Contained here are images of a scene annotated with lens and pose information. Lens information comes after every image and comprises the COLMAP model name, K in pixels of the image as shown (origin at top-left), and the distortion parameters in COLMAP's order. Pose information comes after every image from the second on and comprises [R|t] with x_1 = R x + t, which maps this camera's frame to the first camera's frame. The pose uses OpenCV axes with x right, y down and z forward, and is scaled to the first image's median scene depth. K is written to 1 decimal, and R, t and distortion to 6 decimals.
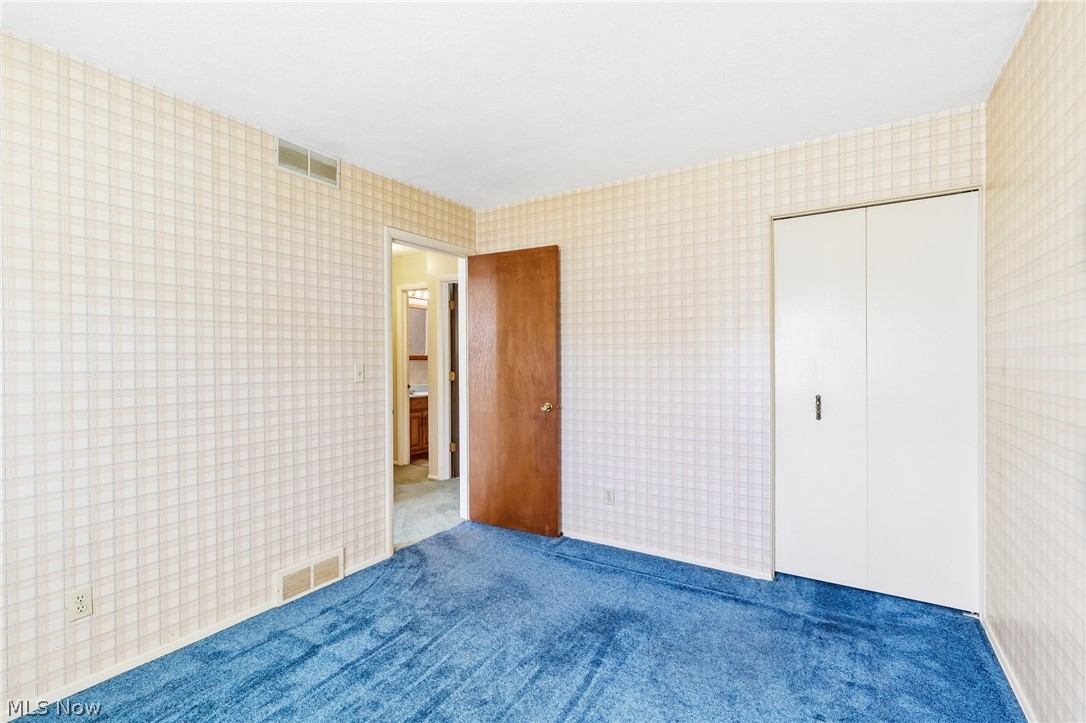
lens RADIAL K [[506.3, 0, 539.9], [0, 506.3, 359.8], [0, 0, 1]] dist [-0.002920, -0.000161]
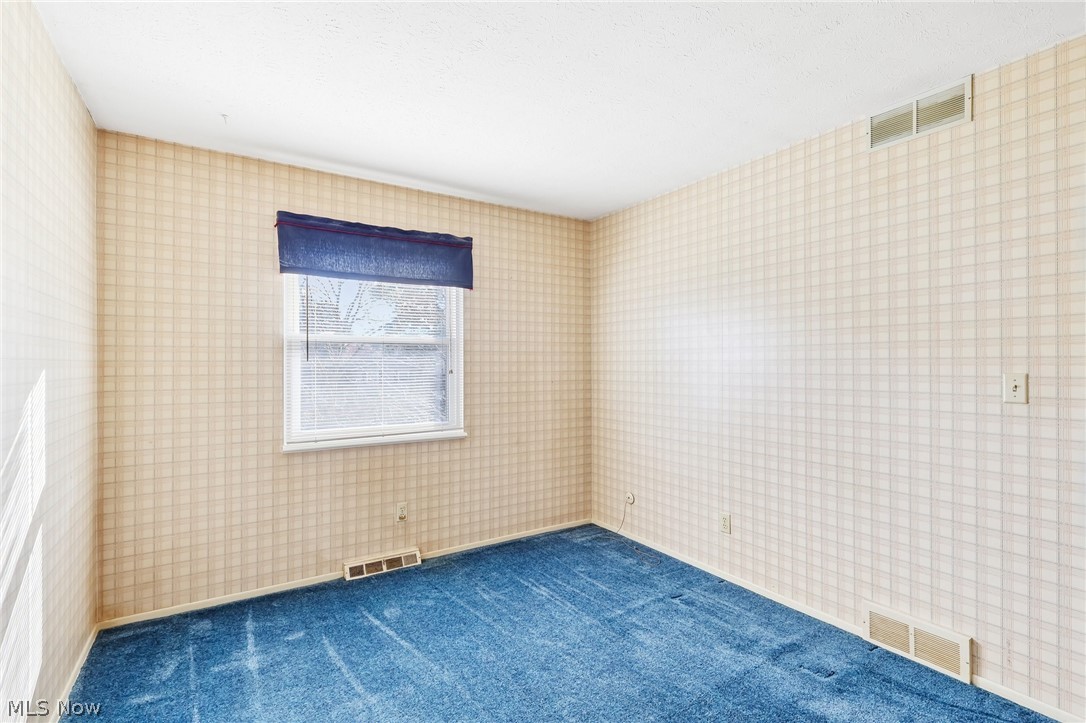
lens RADIAL K [[506.3, 0, 540.1], [0, 506.3, 362.6], [0, 0, 1]] dist [-0.002920, -0.000161]
pose [[-0.432202, 0.001816, -0.901775, 0.504659], [-0.000477, 0.999997, 0.002243, -0.007023], [0.901777, 0.001399, -0.432200, 0.802327]]
